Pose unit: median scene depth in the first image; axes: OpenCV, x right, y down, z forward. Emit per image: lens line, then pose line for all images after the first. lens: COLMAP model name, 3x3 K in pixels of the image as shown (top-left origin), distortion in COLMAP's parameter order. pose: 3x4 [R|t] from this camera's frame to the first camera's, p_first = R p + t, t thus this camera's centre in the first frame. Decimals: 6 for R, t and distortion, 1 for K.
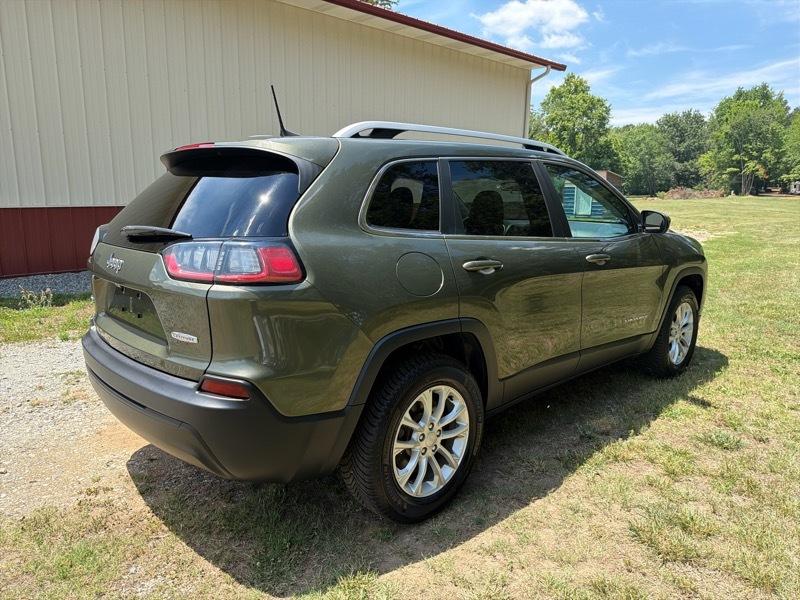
lens RADIAL K [[567.3, 0, 402.1], [0, 567.3, 311.3], [0, 0, 1]] dist [0.016026, -0.028977]
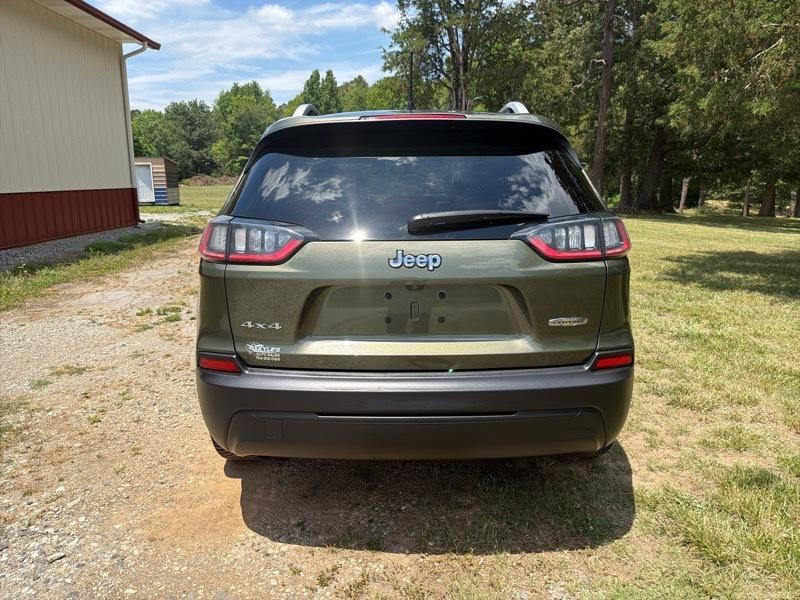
lens RADIAL K [[567.3, 0, 404.9], [0, 567.3, 305.7], [0, 0, 1]] dist [0.016026, -0.028977]
pose [[0.692905, -0.166817, 0.701466, -0.910389], [0.158376, 0.984322, 0.077641, -0.071028], [-0.703420, 0.057298, 0.708461, 0.379525]]
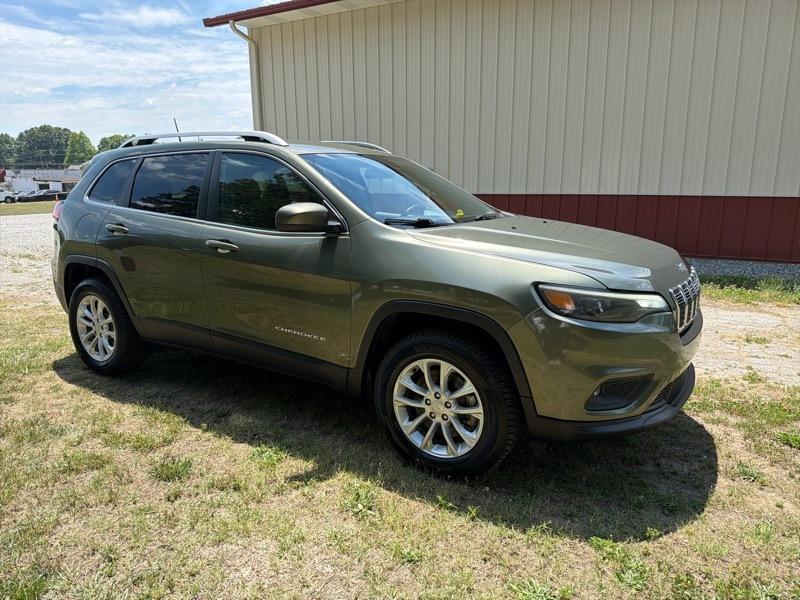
lens RADIAL K [[567.3, 0, 402.6], [0, 567.3, 305.4], [0, 0, 1]] dist [0.016026, -0.028977]
pose [[0.251276, 0.206681, -0.945592, 1.642198], [-0.204351, 0.966243, 0.156892, -0.249678], [0.946098, 0.153809, 0.285029, 1.215371]]
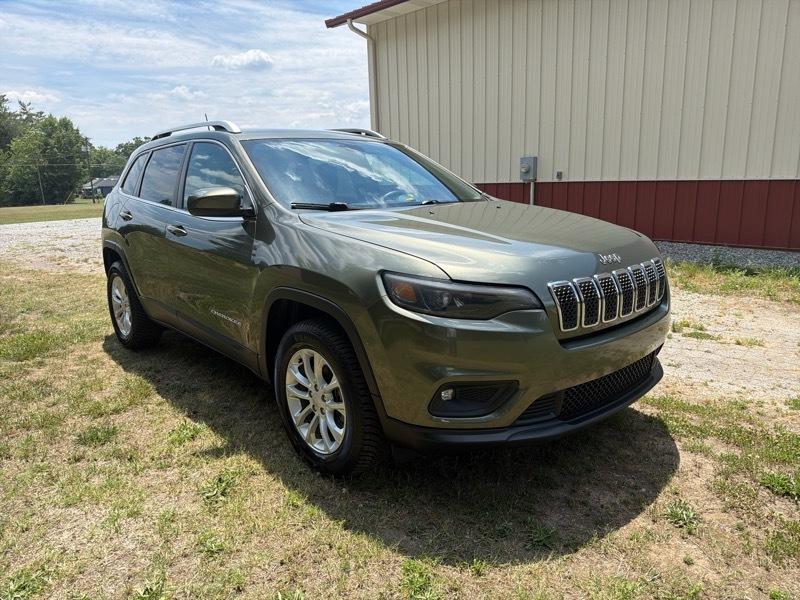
lens RADIAL K [[567.3, 0, 401.1], [0, 567.3, 305.3], [0, 0, 1]] dist [0.016026, -0.028977]
pose [[-0.034049, 0.221179, -0.974639, 1.640643], [-0.188423, 0.956295, 0.223599, -0.322993], [0.981498, 0.191257, 0.009115, 1.675483]]
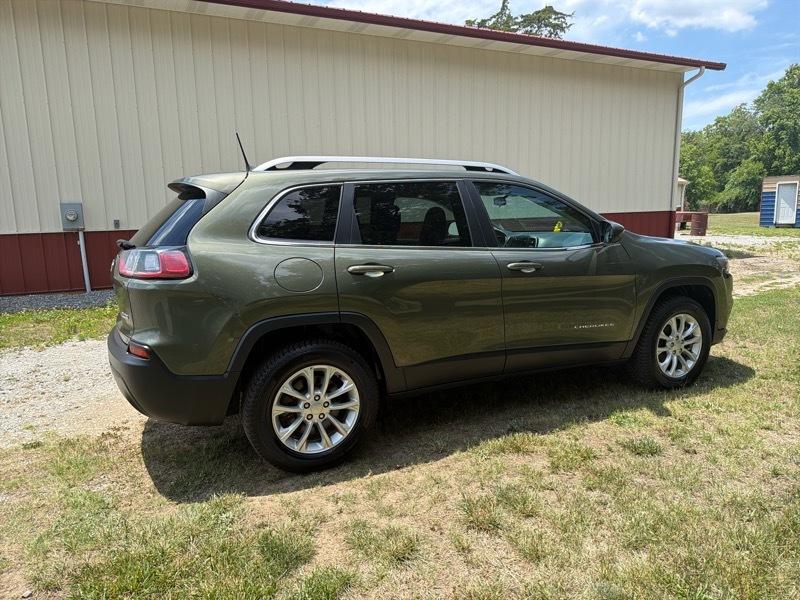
lens RADIAL K [[567.3, 0, 405.1], [0, 567.3, 307.8], [0, 0, 1]] dist [0.016026, -0.028977]
pose [[0.947635, 0.028421, -0.318087, 0.557228], [-0.038356, 0.998951, -0.025011, 0.026359], [0.317043, 0.035902, 0.947732, -0.113056]]
